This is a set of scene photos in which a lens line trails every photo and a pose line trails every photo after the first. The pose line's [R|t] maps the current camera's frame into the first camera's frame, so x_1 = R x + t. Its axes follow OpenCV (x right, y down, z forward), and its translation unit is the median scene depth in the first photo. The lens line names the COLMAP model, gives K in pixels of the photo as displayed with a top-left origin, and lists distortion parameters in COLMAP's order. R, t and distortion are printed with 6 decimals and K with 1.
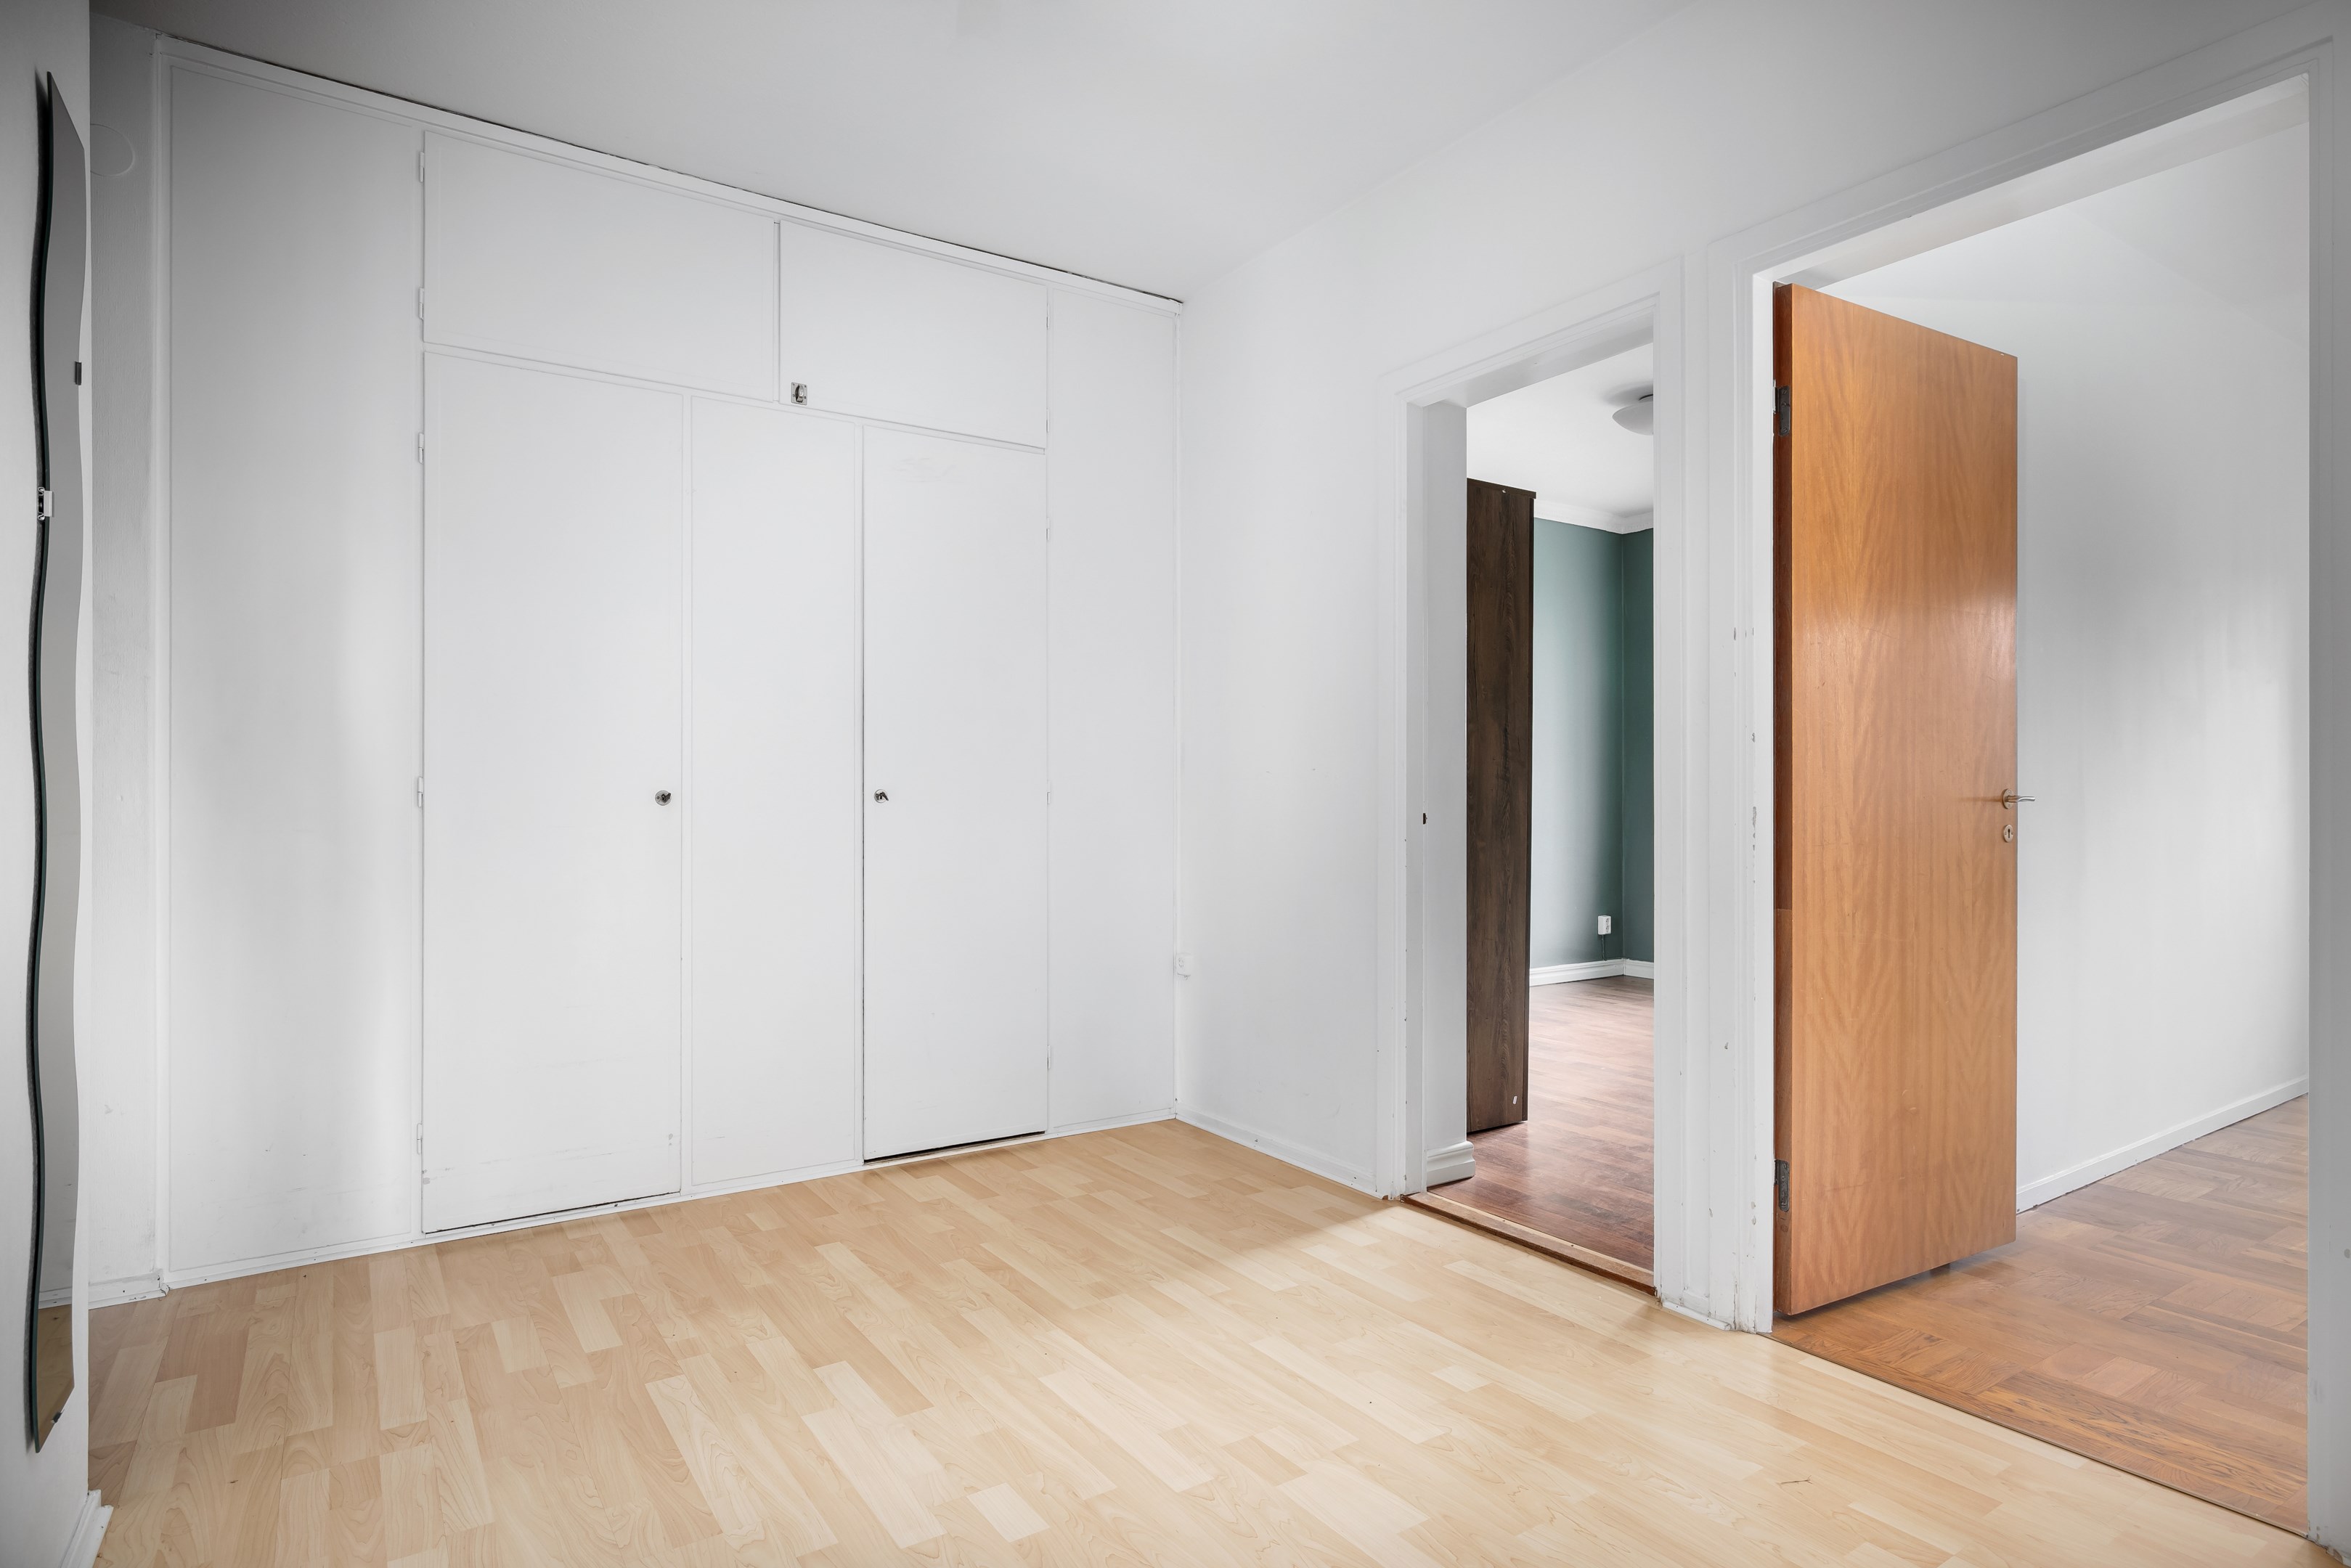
lens RADIAL K [[1252.5, 0, 1182.5], [0, 1252.5, 787.2], [0, 0, 1]] dist [-0.004930, -0.000287]
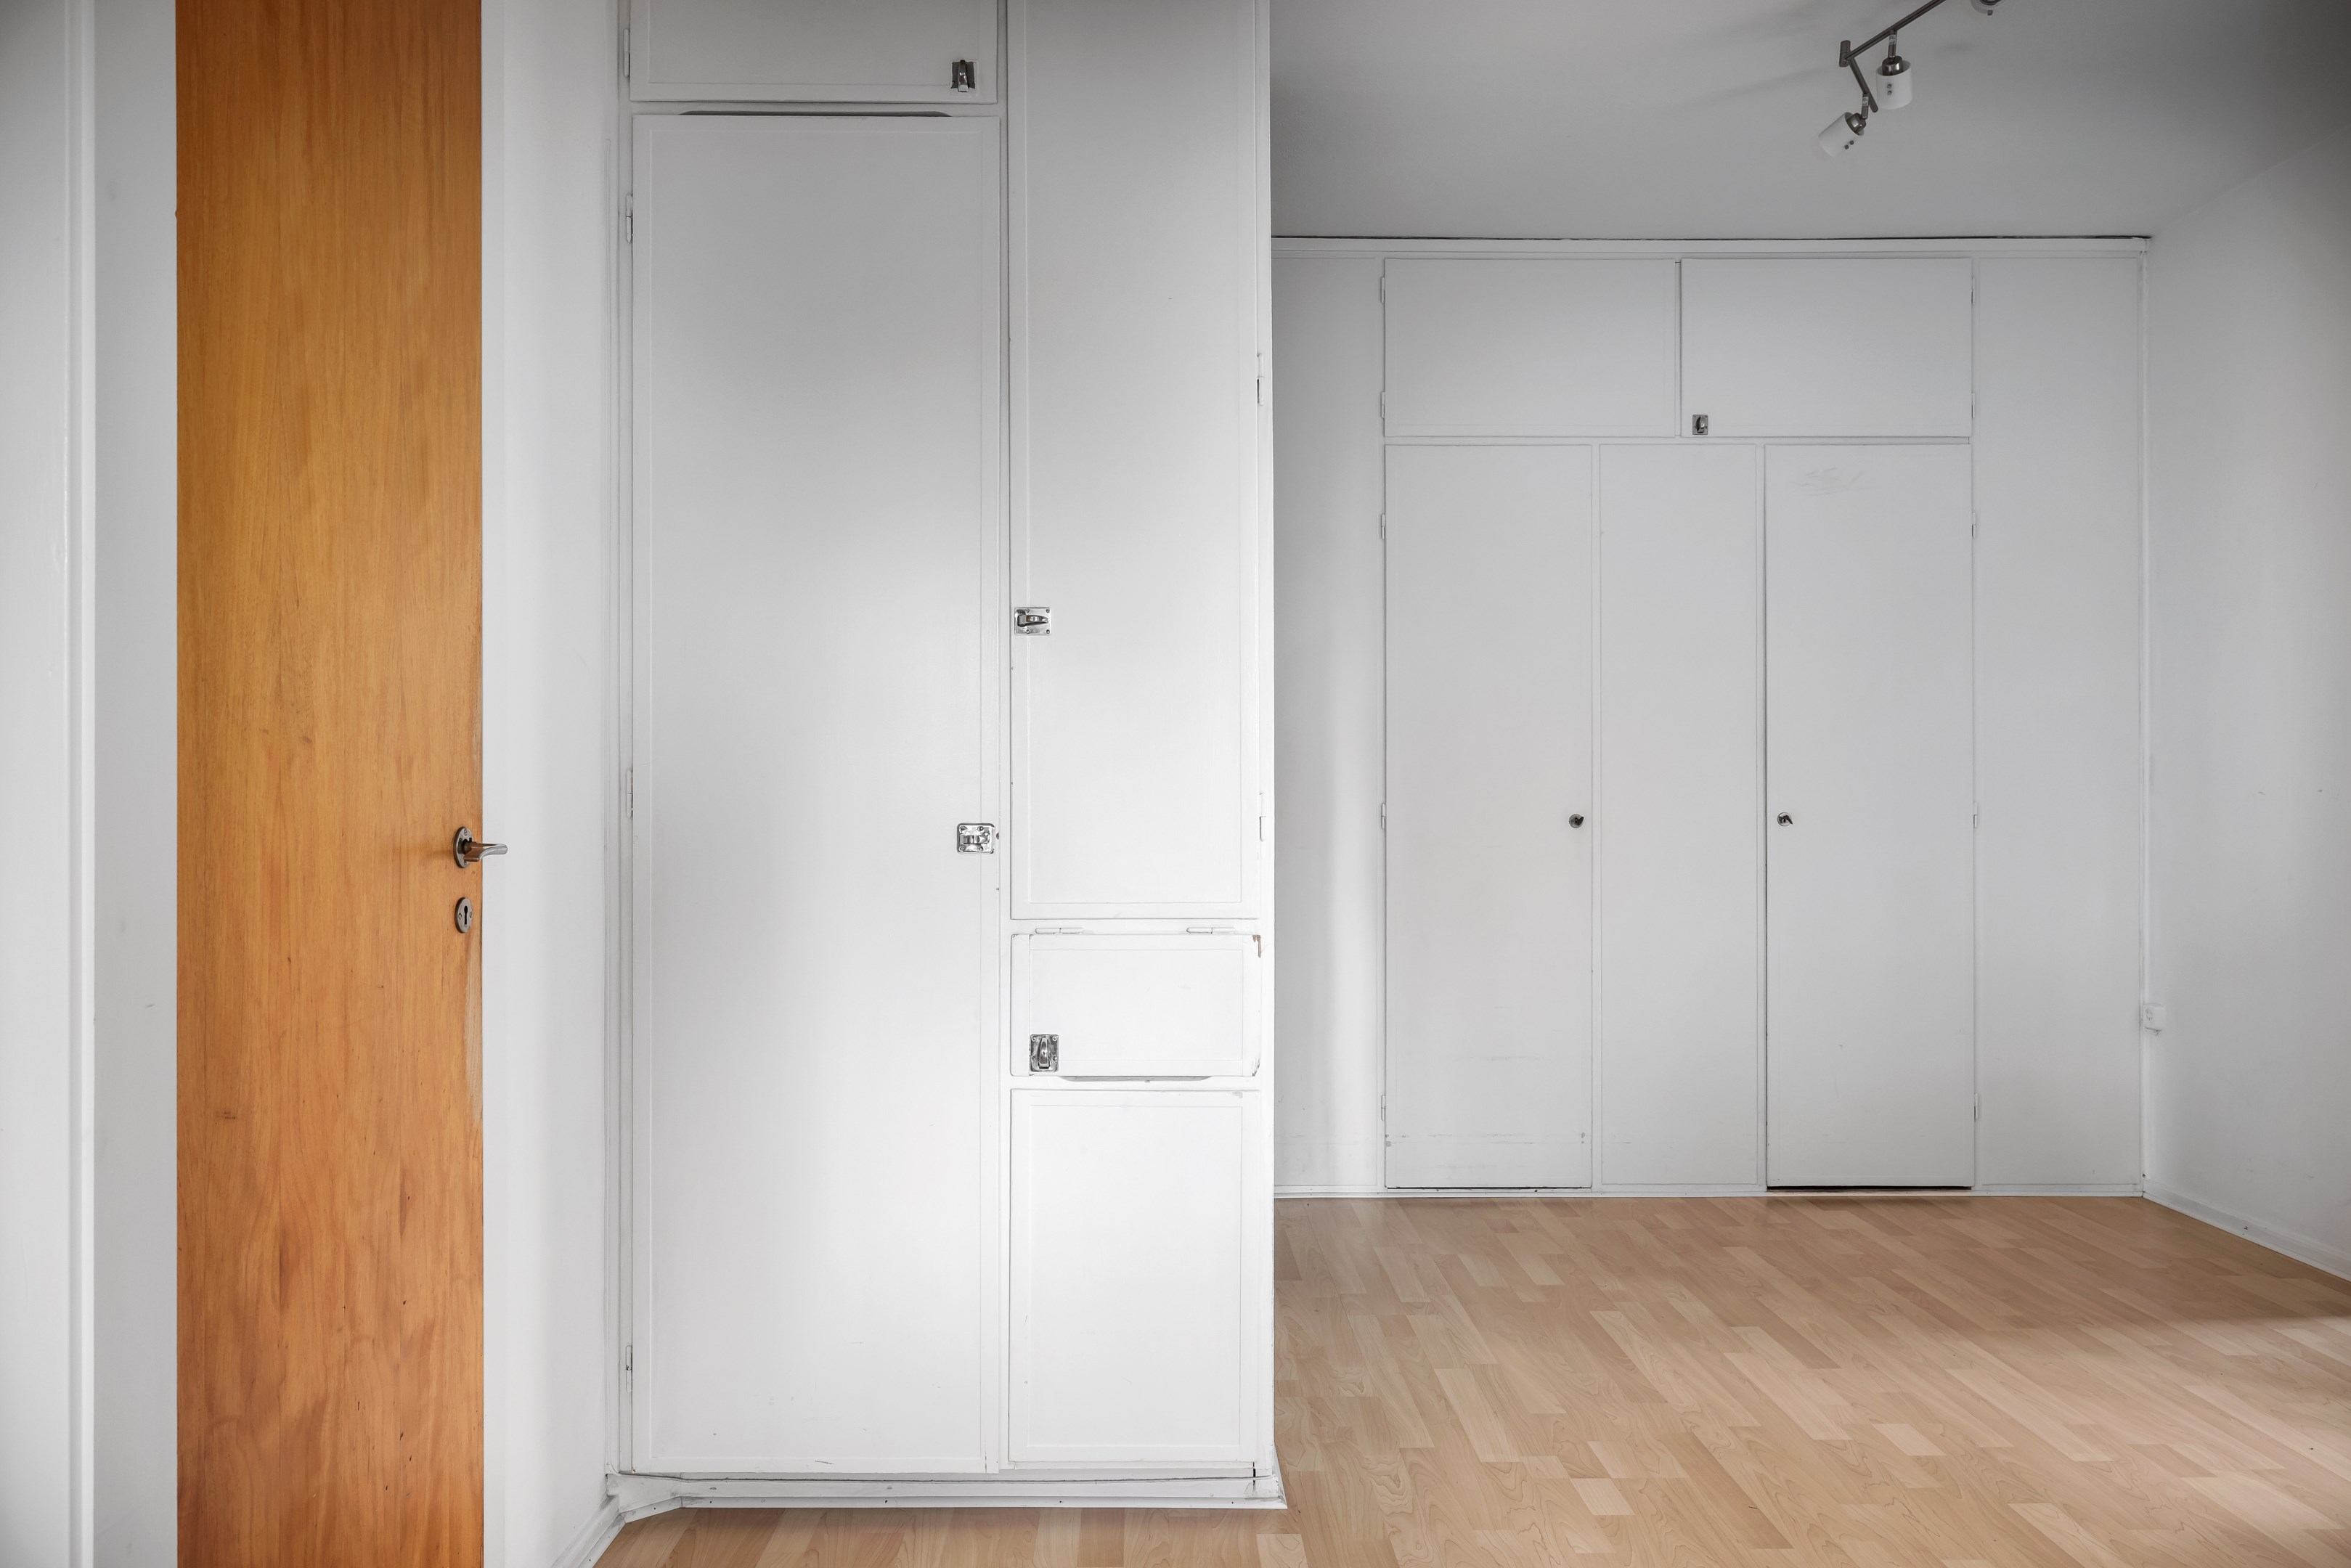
lens RADIAL K [[1660.8, 0, 1171.1], [0, 1660.8, 797.0], [0, 0, 1]] dist [0.005123, -0.003845]
pose [[0.836319, -0.001262, -0.548242, 0.087509], [0.004489, 0.999980, 0.004546, -0.022446], [0.548225, -0.006263, 0.836307, -0.431578]]
